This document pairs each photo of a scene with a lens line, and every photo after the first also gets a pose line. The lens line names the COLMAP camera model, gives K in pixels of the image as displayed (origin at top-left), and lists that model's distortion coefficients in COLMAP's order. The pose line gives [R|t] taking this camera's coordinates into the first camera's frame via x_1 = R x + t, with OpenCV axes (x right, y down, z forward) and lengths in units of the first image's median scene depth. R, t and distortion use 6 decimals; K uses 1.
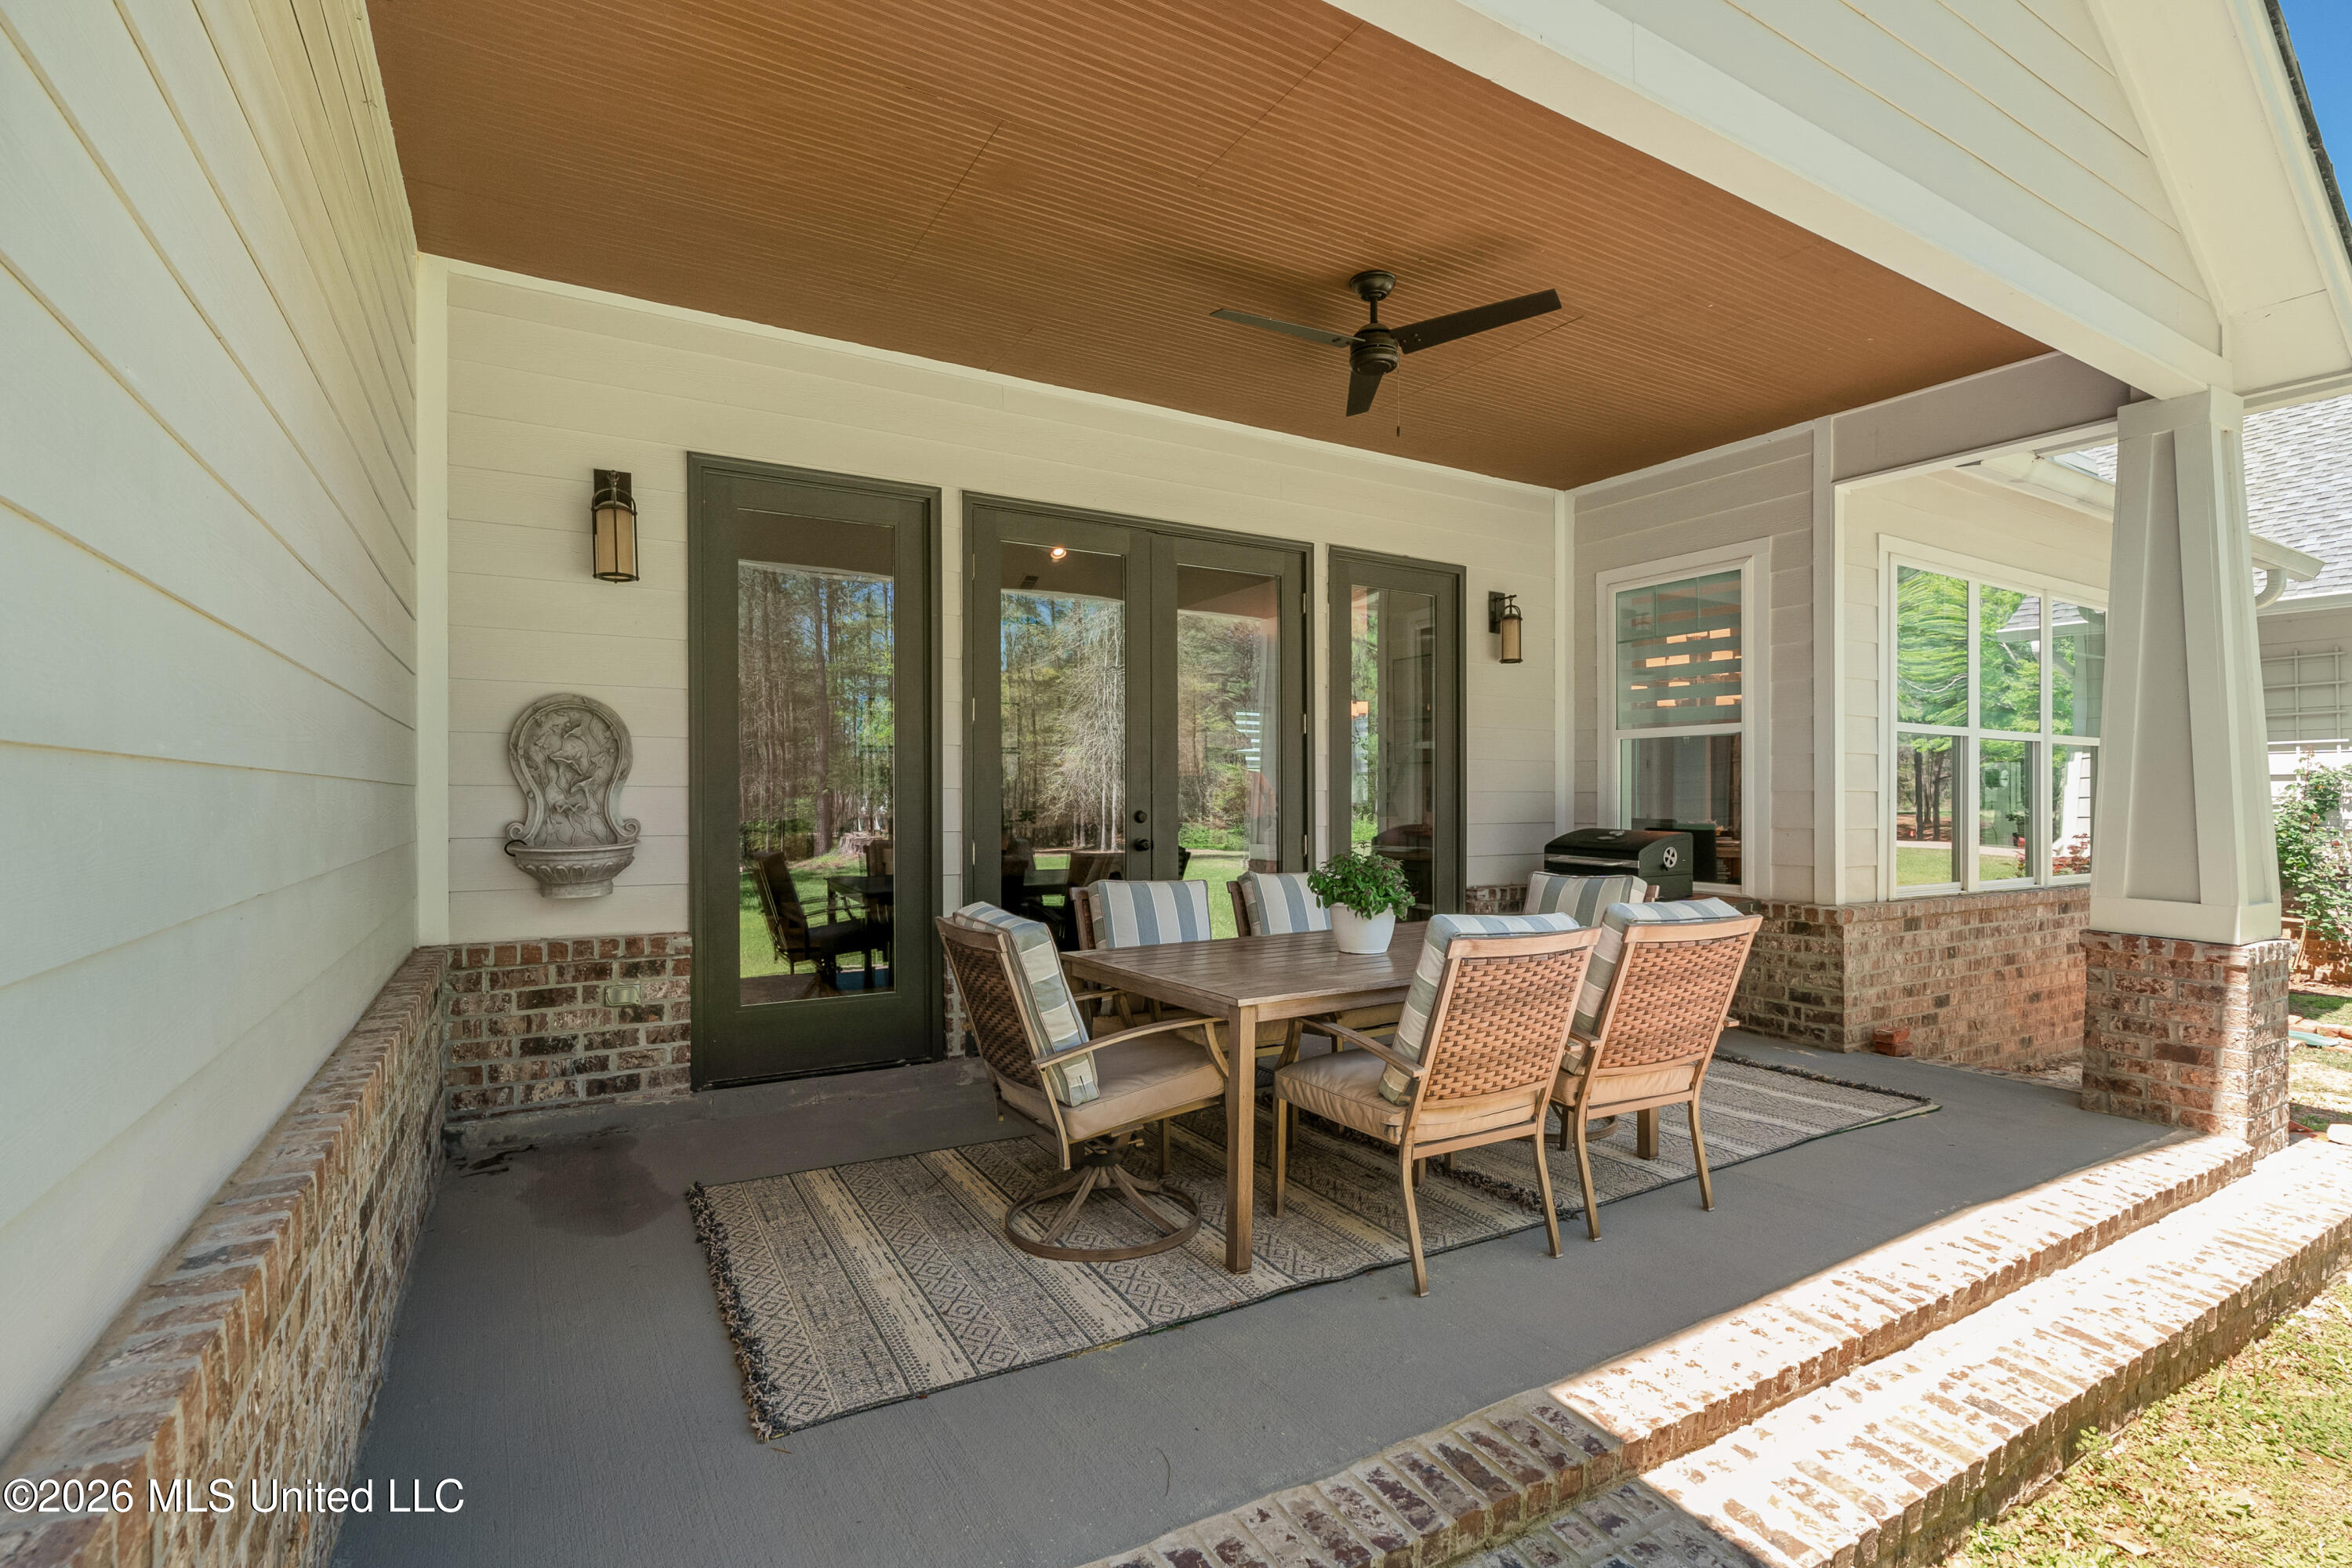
lens RADIAL K [[1097.2, 0, 1176.0], [0, 1097.2, 784.0], [0, 0, 1]] dist [-0.003934, -0.000003]
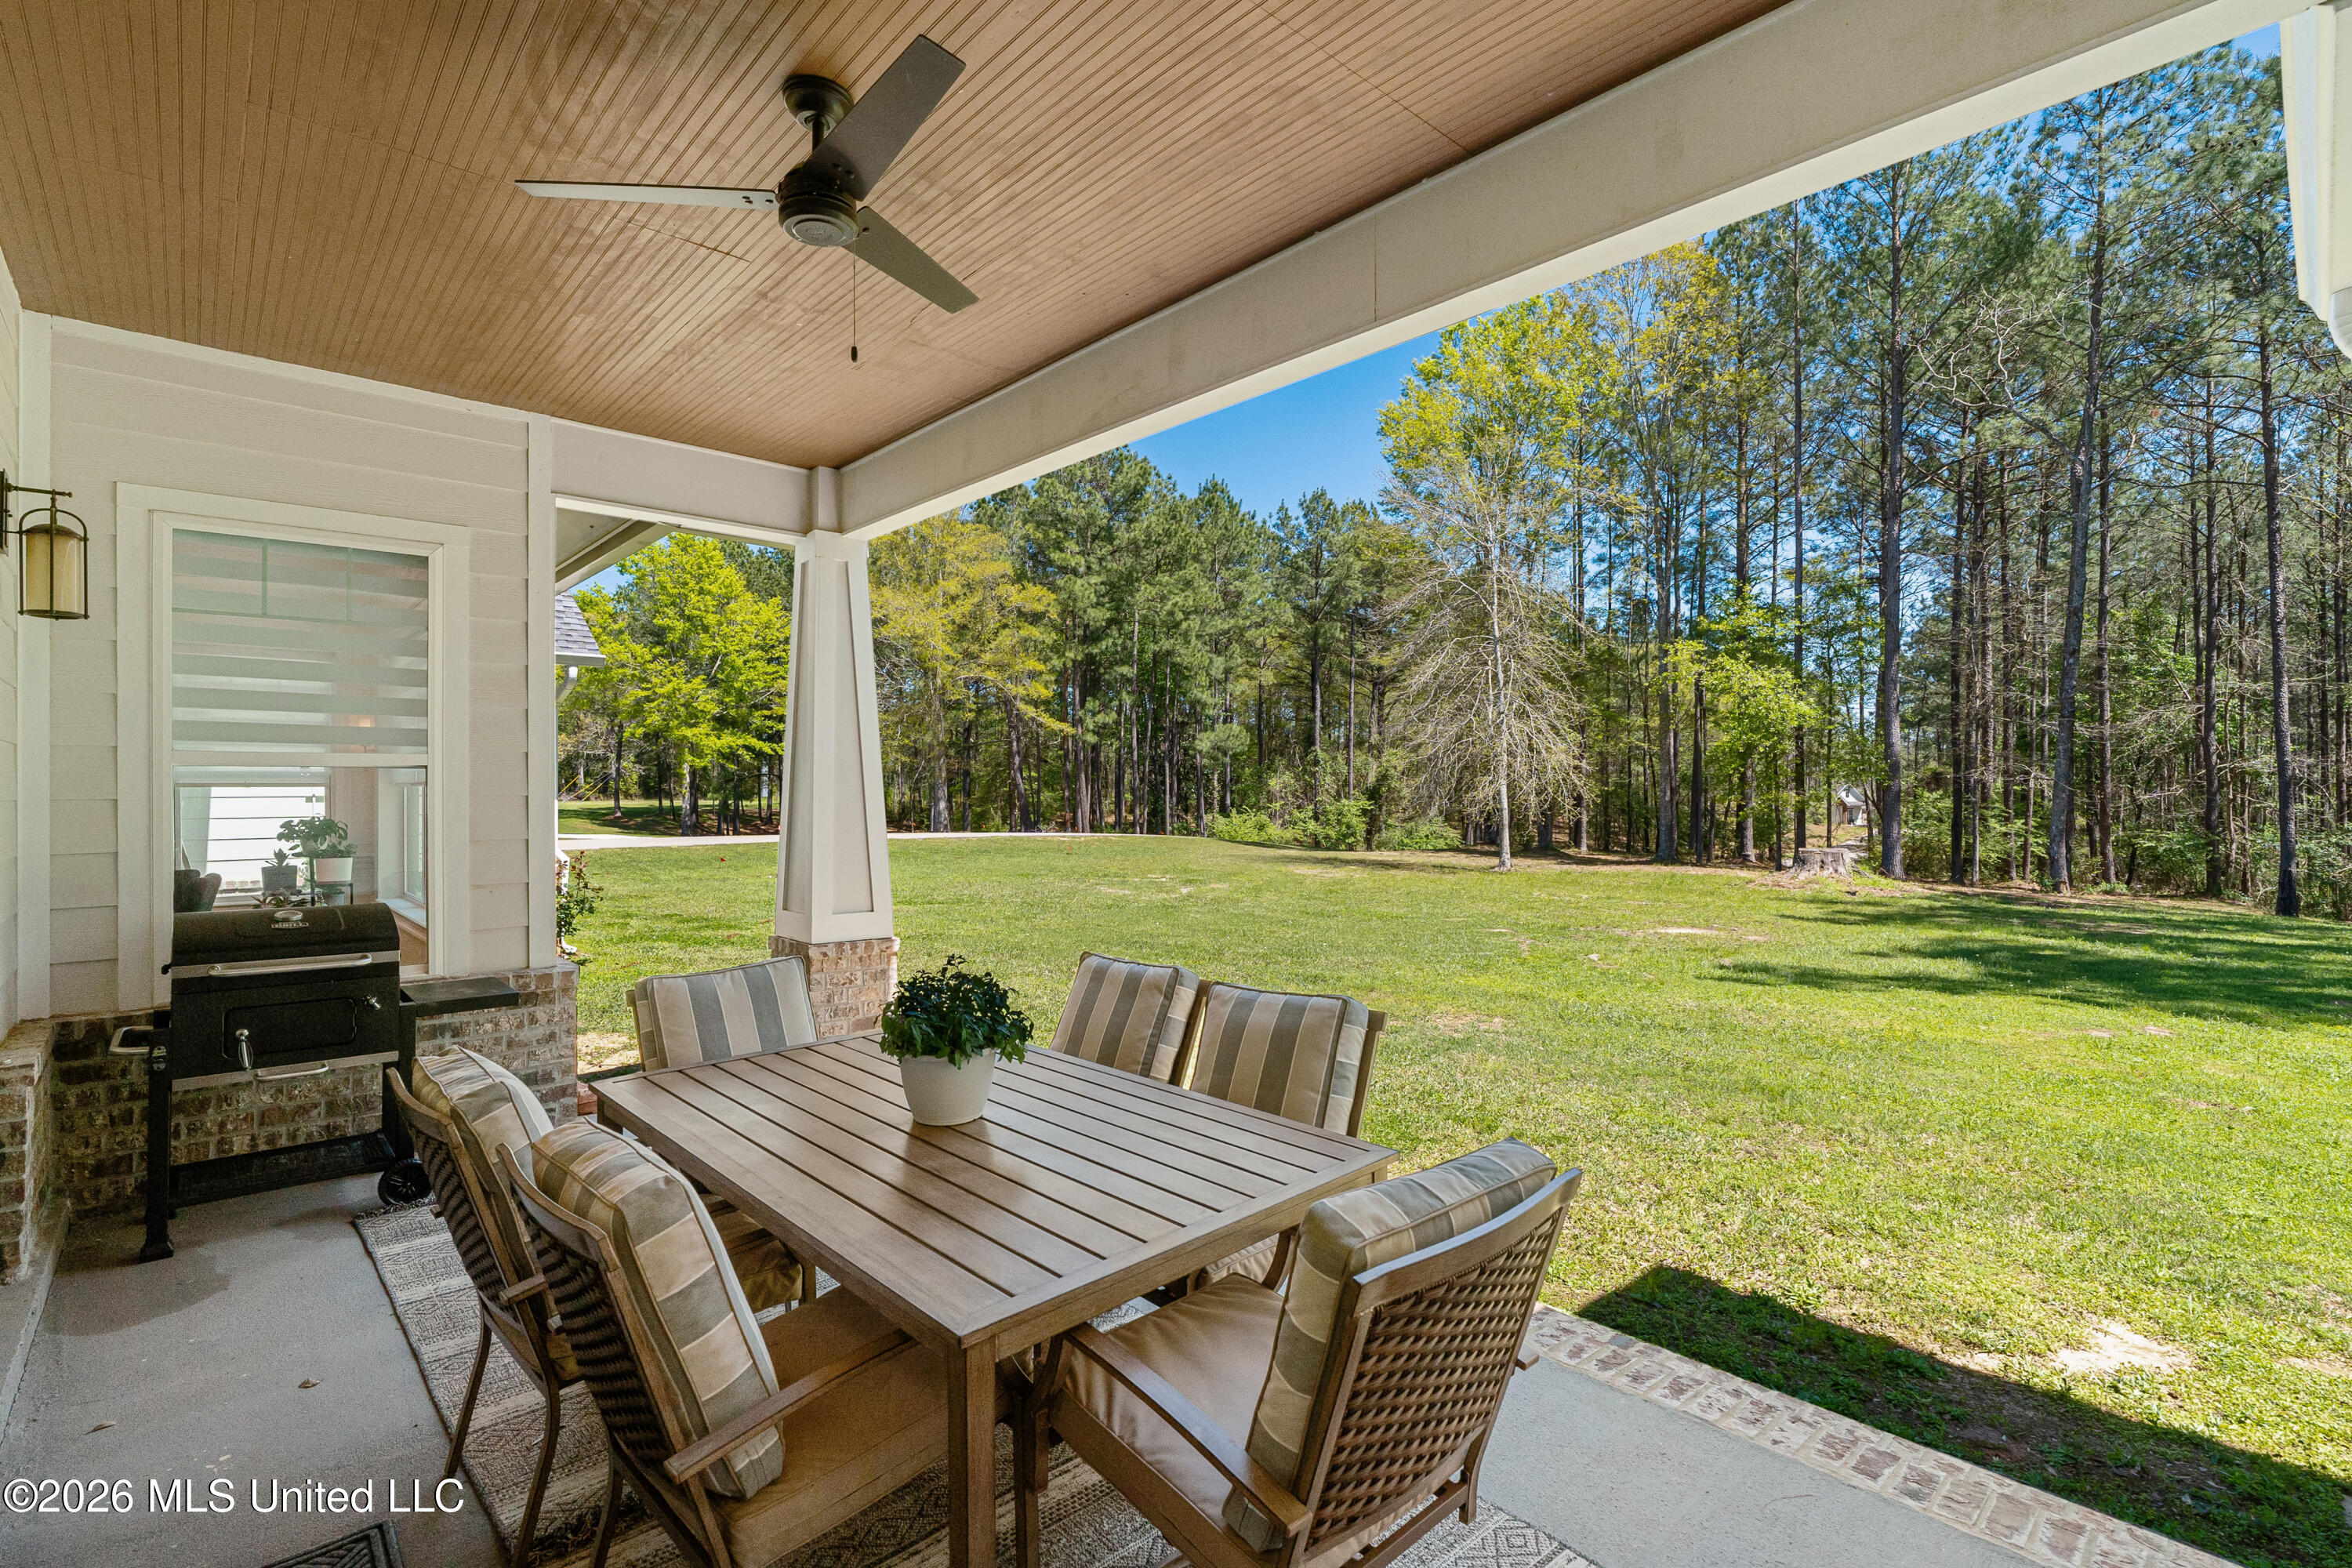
lens RADIAL K [[1097.2, 0, 1176.0], [0, 1097.2, 784.0], [0, 0, 1]] dist [-0.003934, -0.000003]
pose [[-0.207584, 0.007446, 0.978189, -0.423509], [-0.002252, 0.999965, -0.008089, -0.033507], [-0.978215, -0.003882, -0.207560, 0.810304]]
